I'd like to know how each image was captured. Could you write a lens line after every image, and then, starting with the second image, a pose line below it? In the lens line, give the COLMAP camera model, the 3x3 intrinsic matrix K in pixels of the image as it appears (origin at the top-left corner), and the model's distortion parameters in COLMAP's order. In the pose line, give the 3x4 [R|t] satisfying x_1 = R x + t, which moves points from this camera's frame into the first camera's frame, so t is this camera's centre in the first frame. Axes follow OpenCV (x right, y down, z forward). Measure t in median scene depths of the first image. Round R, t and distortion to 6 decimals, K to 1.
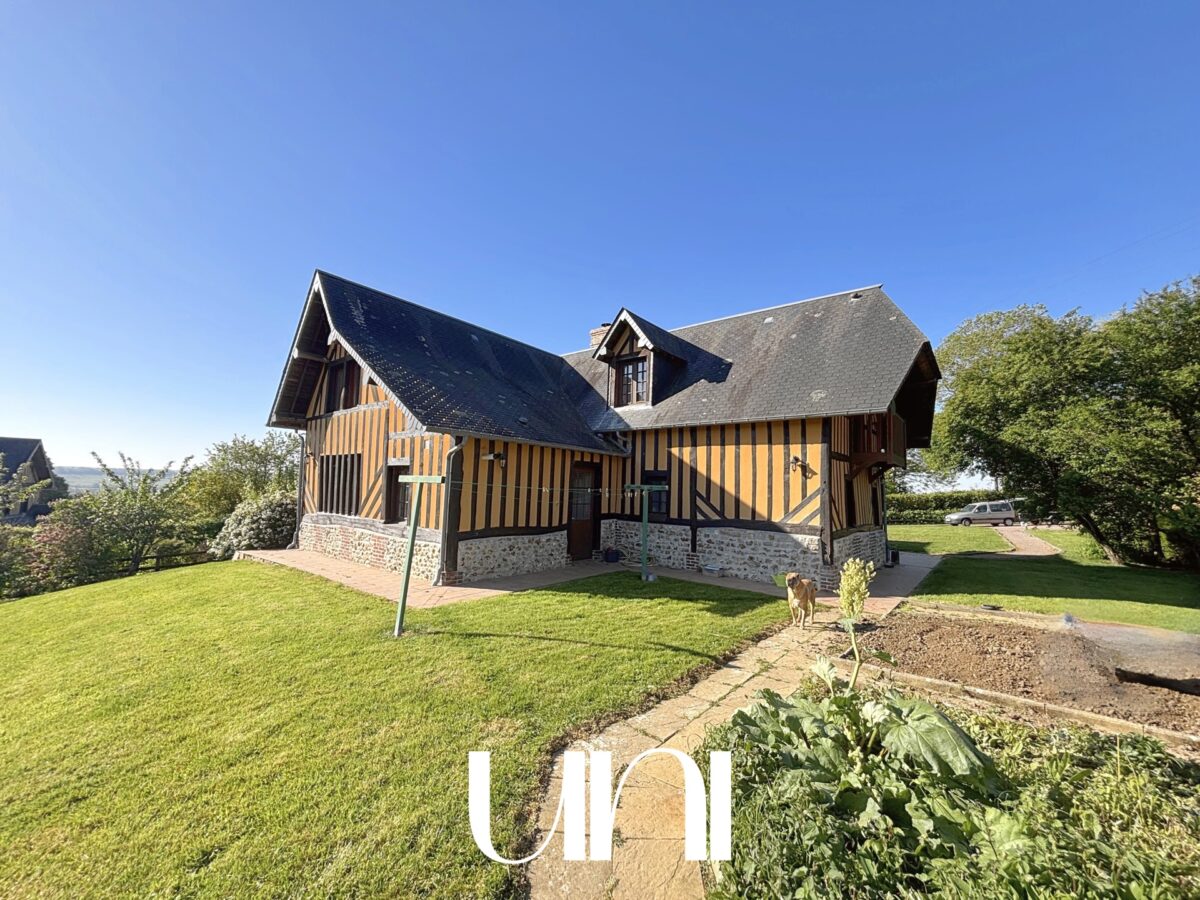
lens RADIAL K [[485.8, 0, 601.1], [0, 485.8, 447.7], [0, 0, 1]] dist [0.002743, 0.000917]
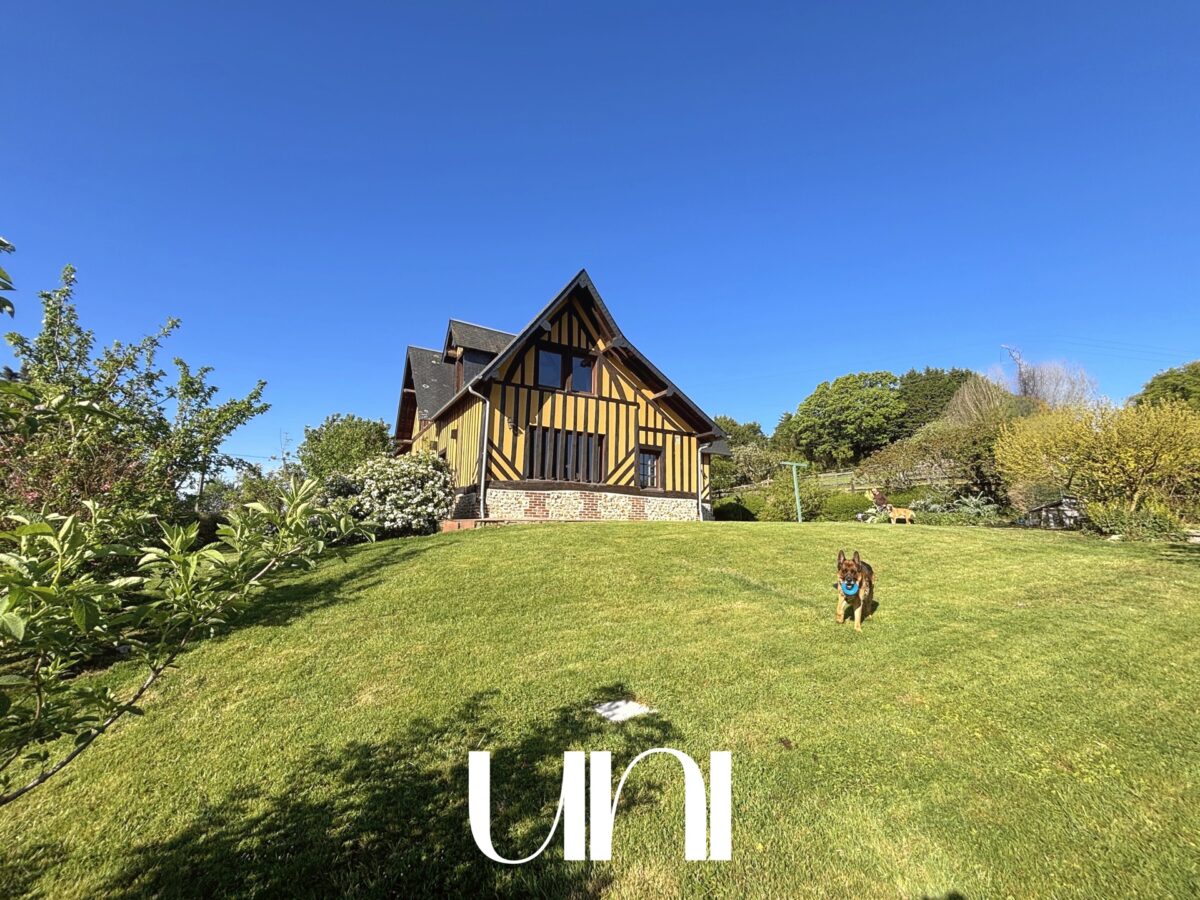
lens RADIAL K [[485.8, 0, 597.9], [0, 485.8, 445.4], [0, 0, 1]] dist [0.002743, 0.000917]
pose [[0.360152, 0.139813, 0.922357, -1.691992], [-0.085285, 0.989500, -0.116690, 0.192871], [-0.928987, -0.036637, 0.368294, 0.559585]]
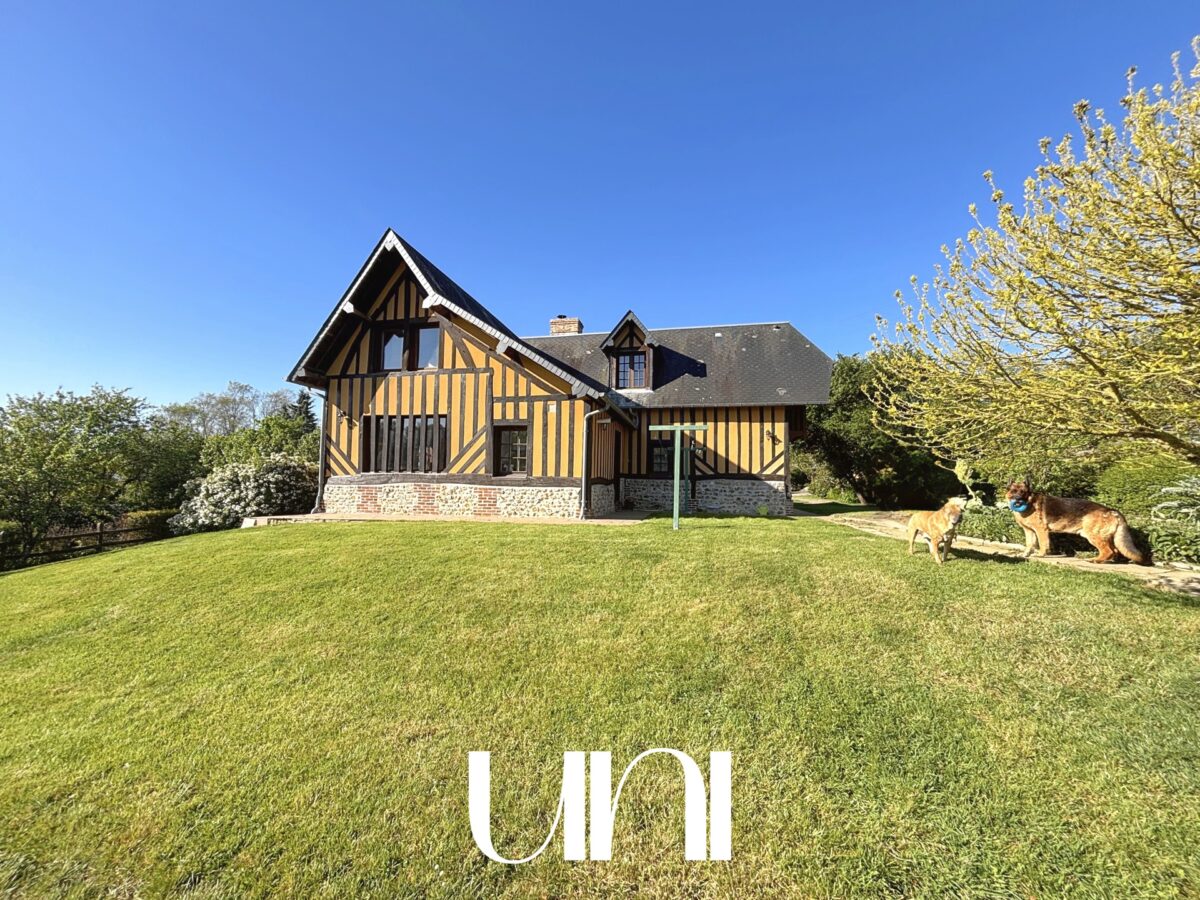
lens RADIAL K [[485.8, 0, 601.8], [0, 485.8, 455.6], [0, 0, 1]] dist [0.002743, 0.000917]
pose [[0.889197, 0.014629, 0.457290, -0.689016], [-0.030329, 0.999175, 0.027009, 0.064527], [-0.456518, -0.037886, 0.888907, -0.109337]]
